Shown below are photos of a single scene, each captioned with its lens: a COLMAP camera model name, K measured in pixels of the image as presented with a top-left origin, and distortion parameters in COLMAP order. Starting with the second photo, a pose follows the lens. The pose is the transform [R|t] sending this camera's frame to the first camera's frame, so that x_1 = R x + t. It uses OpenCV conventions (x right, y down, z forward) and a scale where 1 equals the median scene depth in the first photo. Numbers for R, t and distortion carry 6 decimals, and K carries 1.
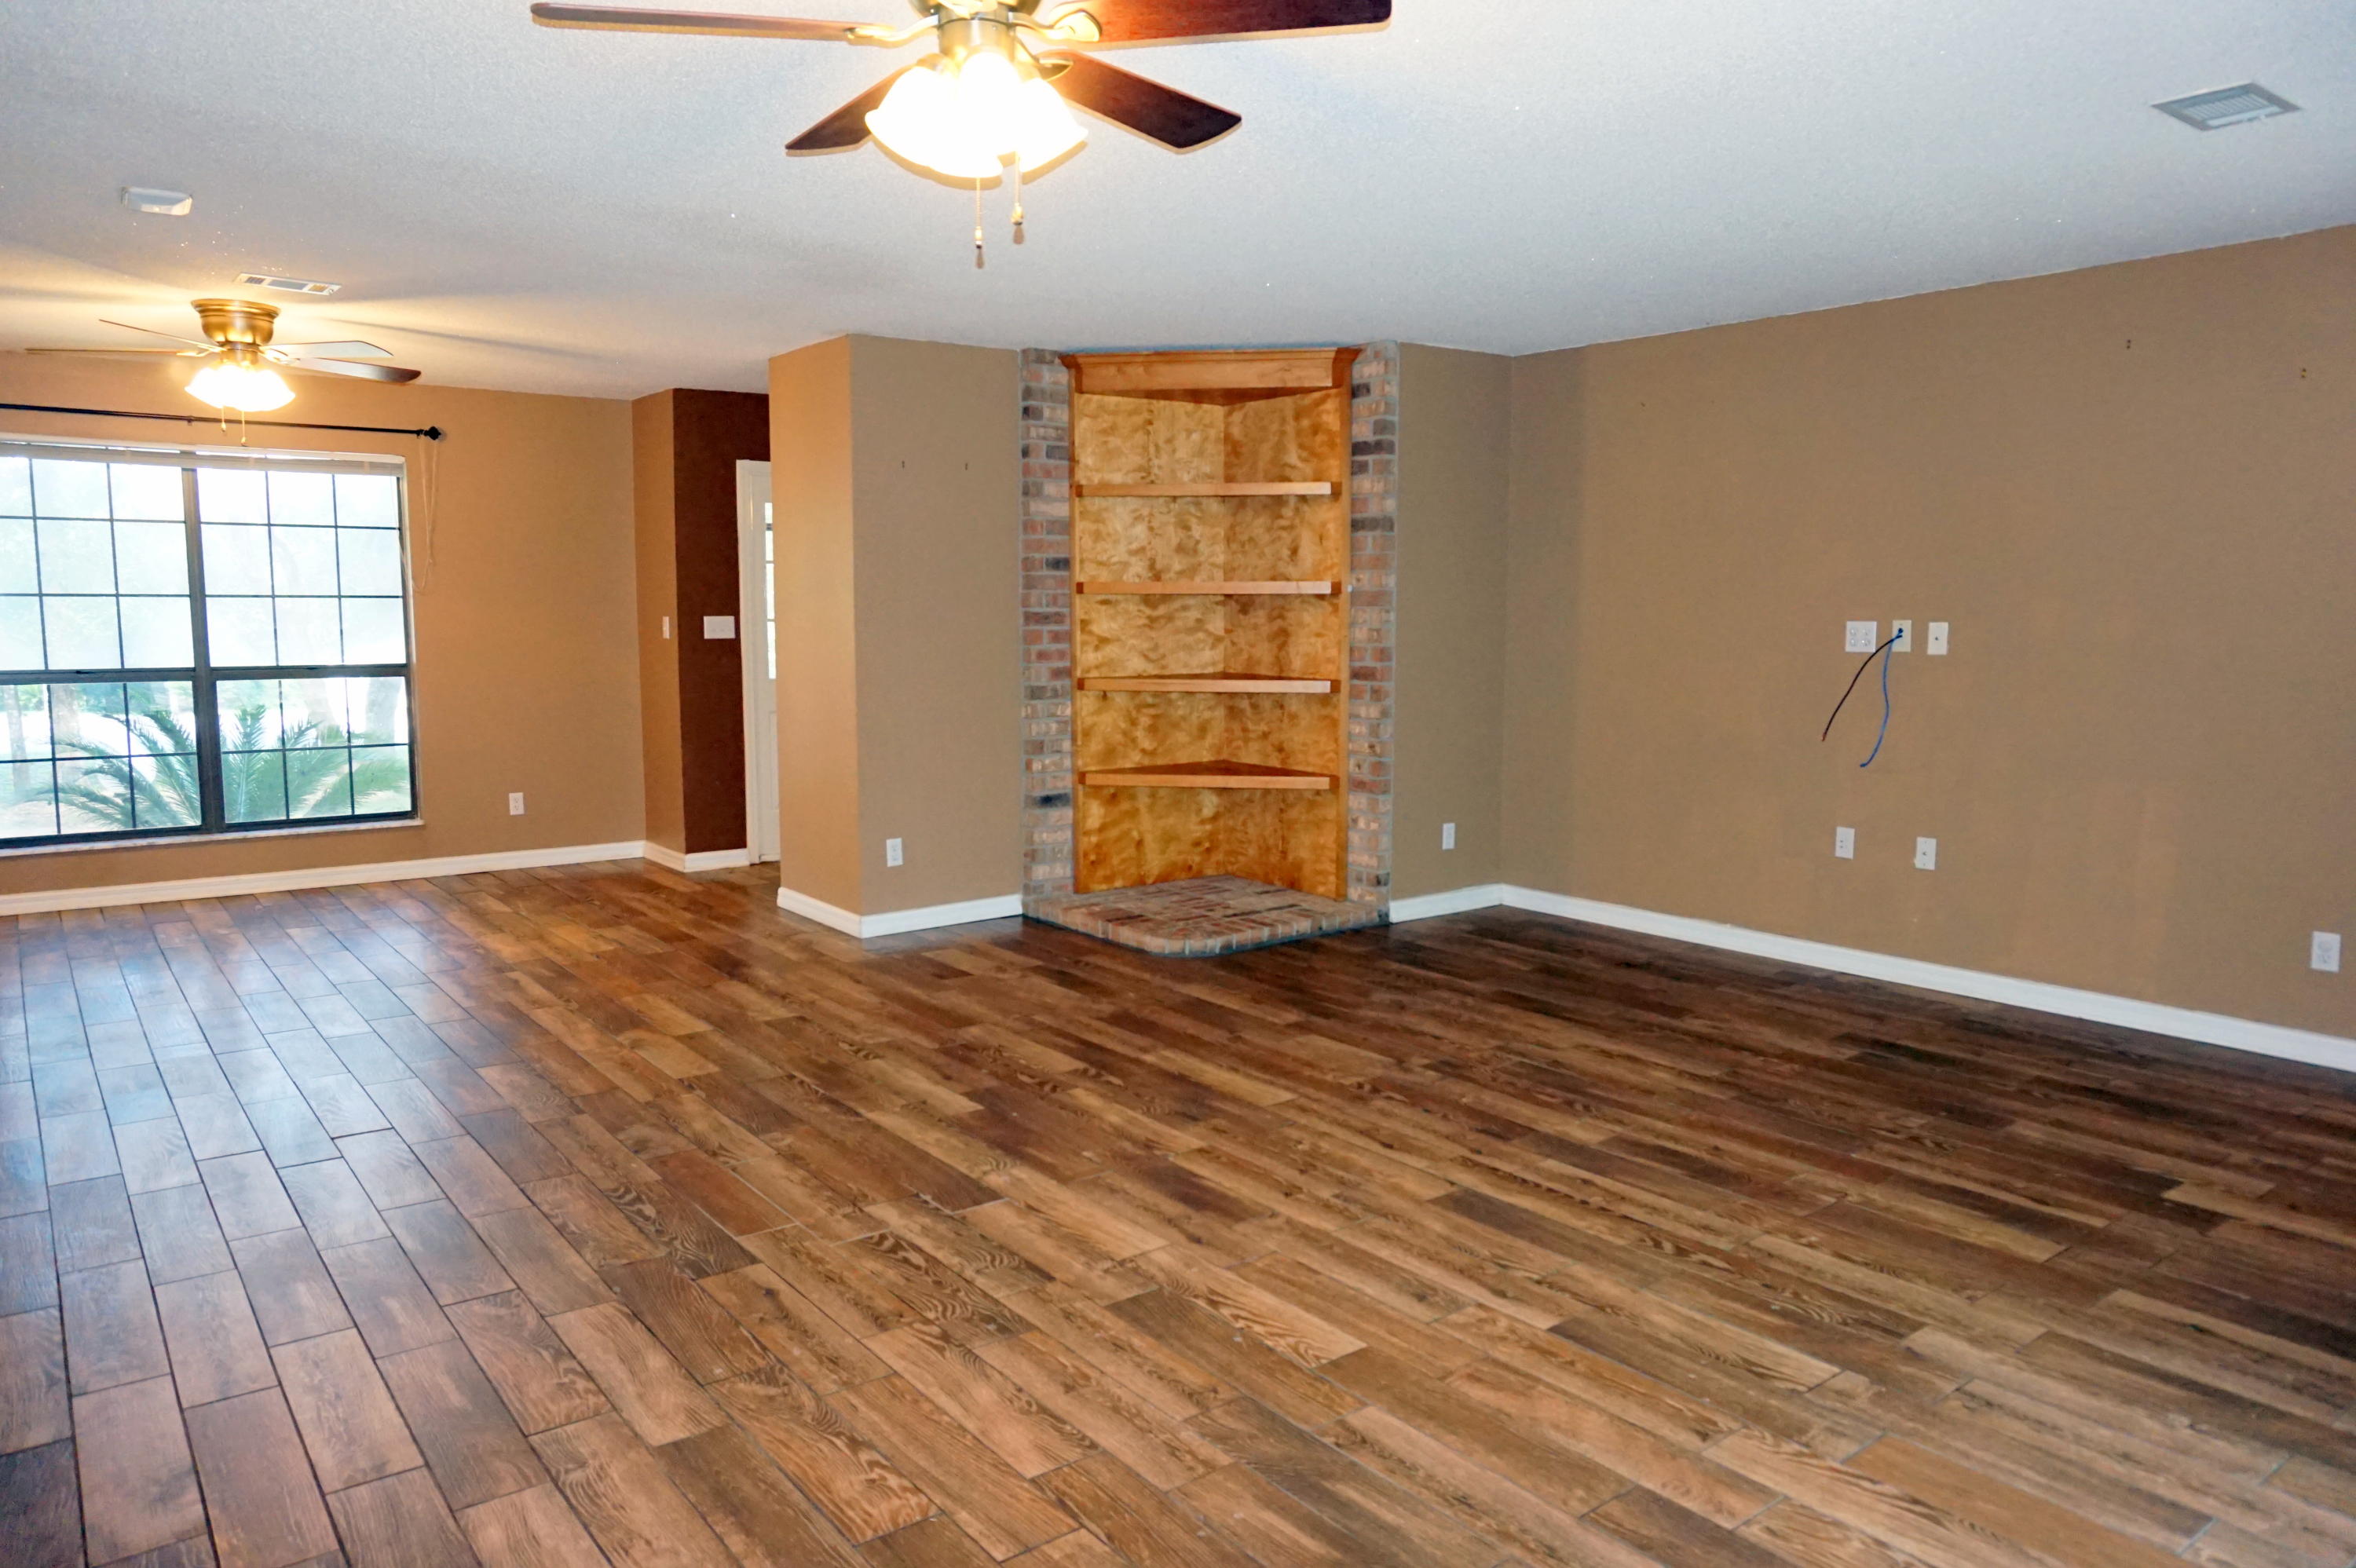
lens RADIAL K [[1576.5, 0, 1178.0], [0, 1576.5, 784.0], [0, 0, 1]] dist [-0.047391, 0.003146]
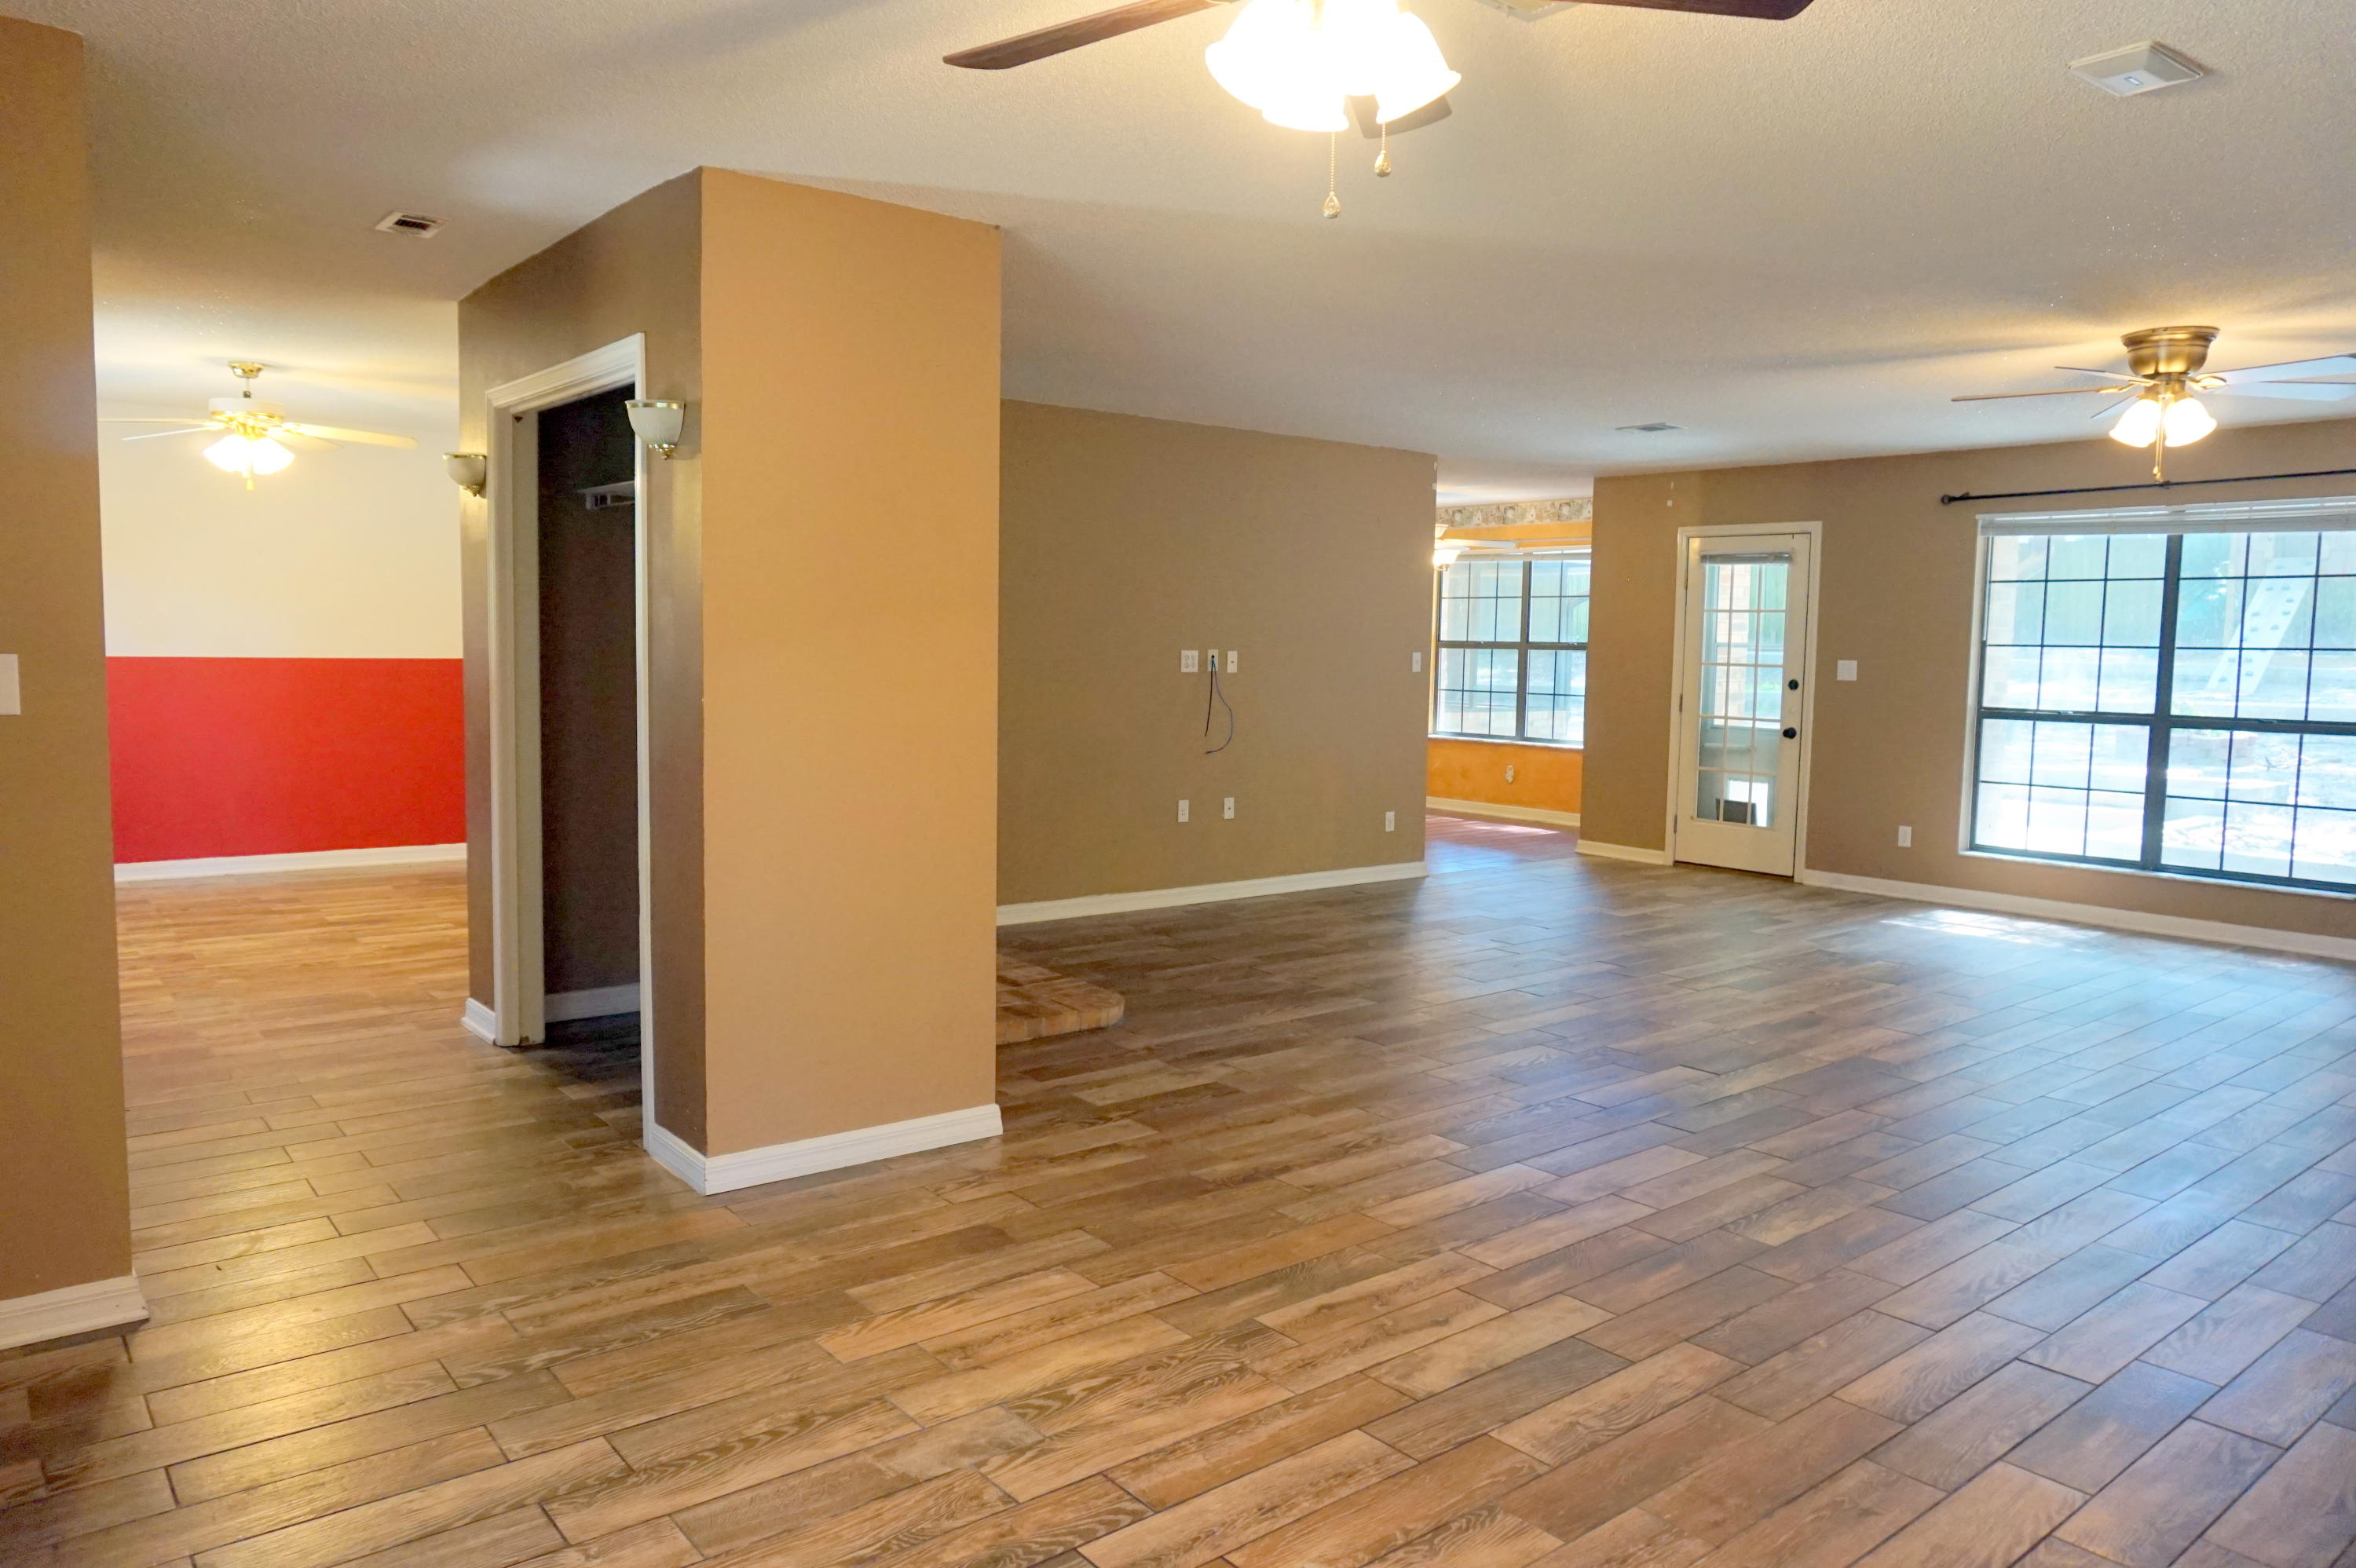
lens RADIAL K [[1576.5, 0, 1178.0], [0, 1576.5, 784.0], [0, 0, 1]] dist [-0.047391, 0.003146]
pose [[-0.031501, -0.091201, 0.995334, -1.077666], [0.099974, 0.990547, 0.093926, -0.132133], [-0.994491, 0.102467, -0.022085, 1.166166]]
